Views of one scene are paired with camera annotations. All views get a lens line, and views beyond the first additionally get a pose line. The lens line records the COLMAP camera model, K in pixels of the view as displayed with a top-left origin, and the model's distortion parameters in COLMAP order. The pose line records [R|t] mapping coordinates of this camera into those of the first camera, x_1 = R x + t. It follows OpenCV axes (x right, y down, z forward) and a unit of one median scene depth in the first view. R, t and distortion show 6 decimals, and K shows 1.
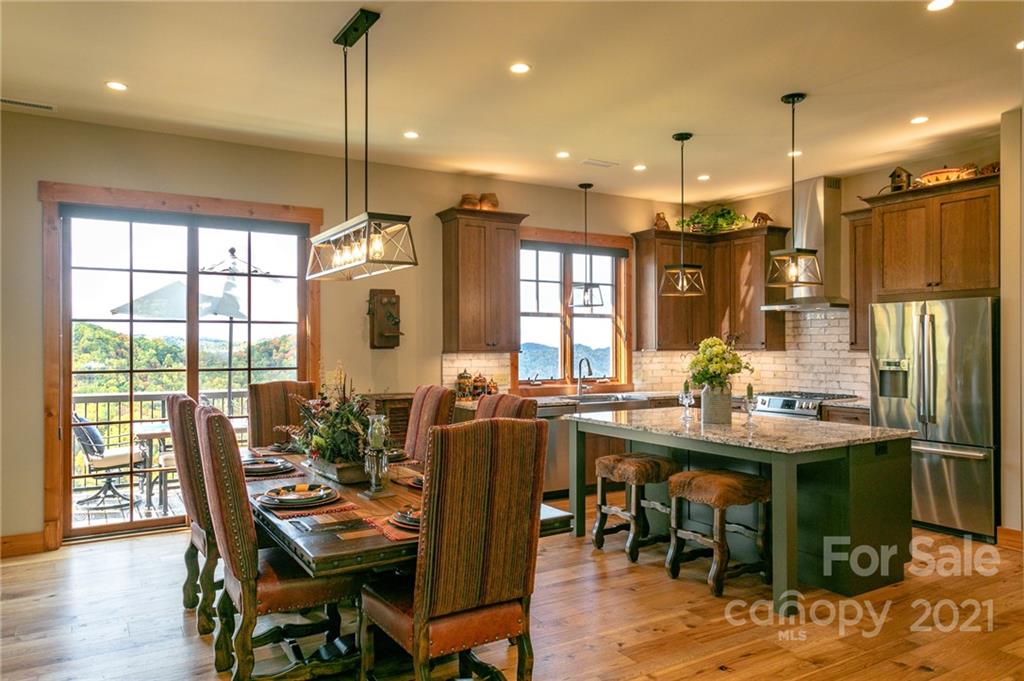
lens RADIAL K [[704.6, 0, 500.3], [0, 704.6, 343.8], [0, 0, 1]] dist [-0.002007, 0.007327]
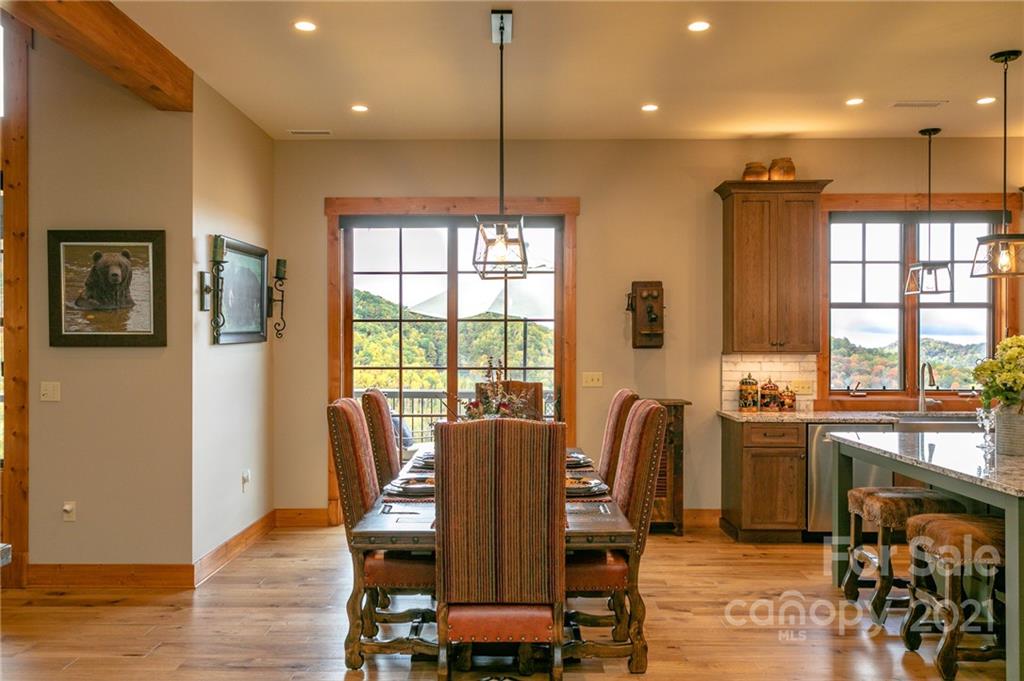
lens RADIAL K [[869.8, 0, 501.2], [0, 869.8, 343.4], [0, 0, 1]] dist [0.002097, 0.019046]
pose [[0.849133, 0.003417, -0.528167, 0.244020], [-0.001729, 0.999992, 0.003690, -0.002764], [0.528176, -0.002220, 0.849132, -0.026133]]
